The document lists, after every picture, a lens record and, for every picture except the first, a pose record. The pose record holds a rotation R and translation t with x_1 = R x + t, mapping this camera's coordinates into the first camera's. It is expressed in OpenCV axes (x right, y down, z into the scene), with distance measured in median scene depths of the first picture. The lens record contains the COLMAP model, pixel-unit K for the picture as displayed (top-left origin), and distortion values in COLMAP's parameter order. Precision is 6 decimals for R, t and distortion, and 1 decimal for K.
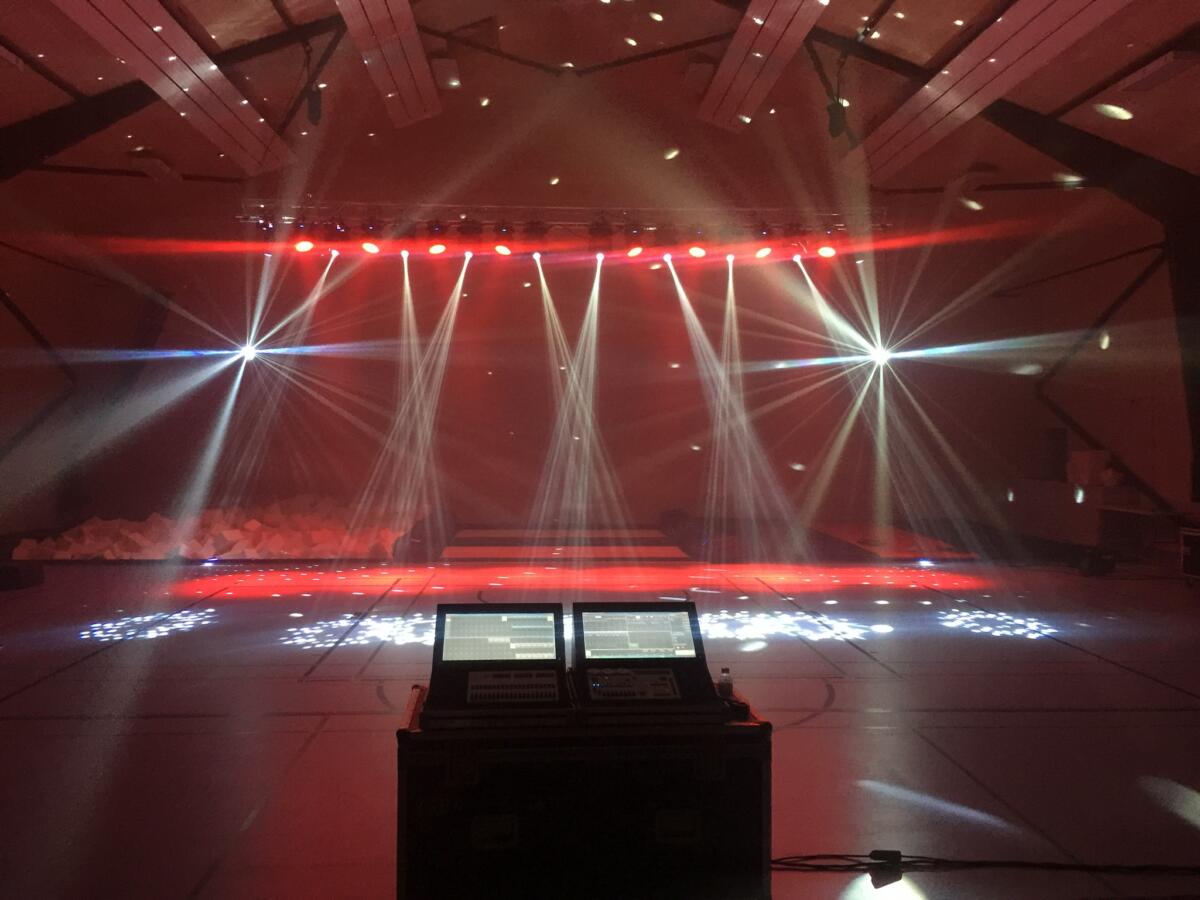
lens RADIAL K [[1018.7, 0, 597.5], [0, 1018.7, 451.4], [0, 0, 1]] dist [0.018602, -0.010940]
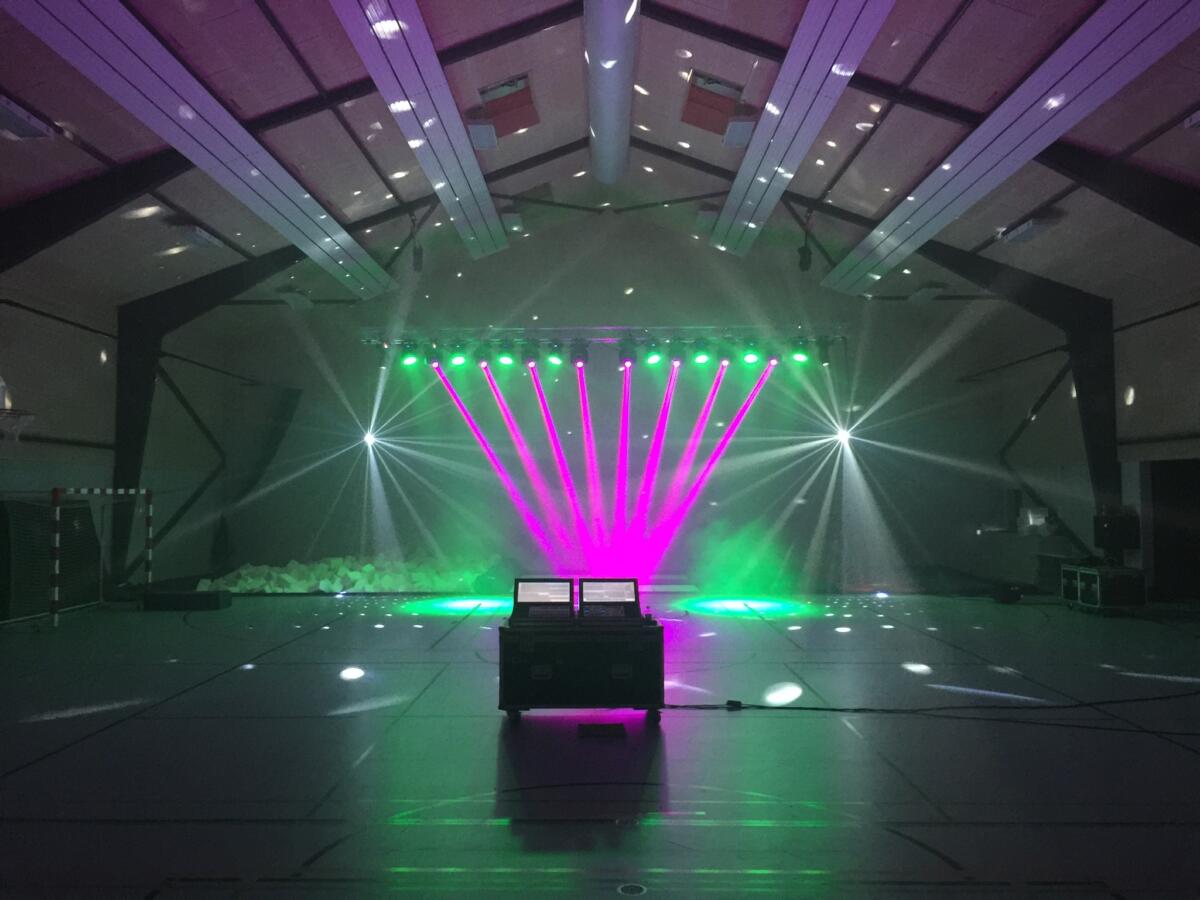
lens RADIAL K [[1018.7, 0, 600.6], [0, 1018.7, 451.2], [0, 0, 1]] dist [0.018602, -0.010940]
pose [[0.998364, -0.010442, -0.056209, 0.041350], [0.006926, 0.998028, -0.062383, 0.005366], [0.056749, 0.061892, 0.996468, -0.324096]]
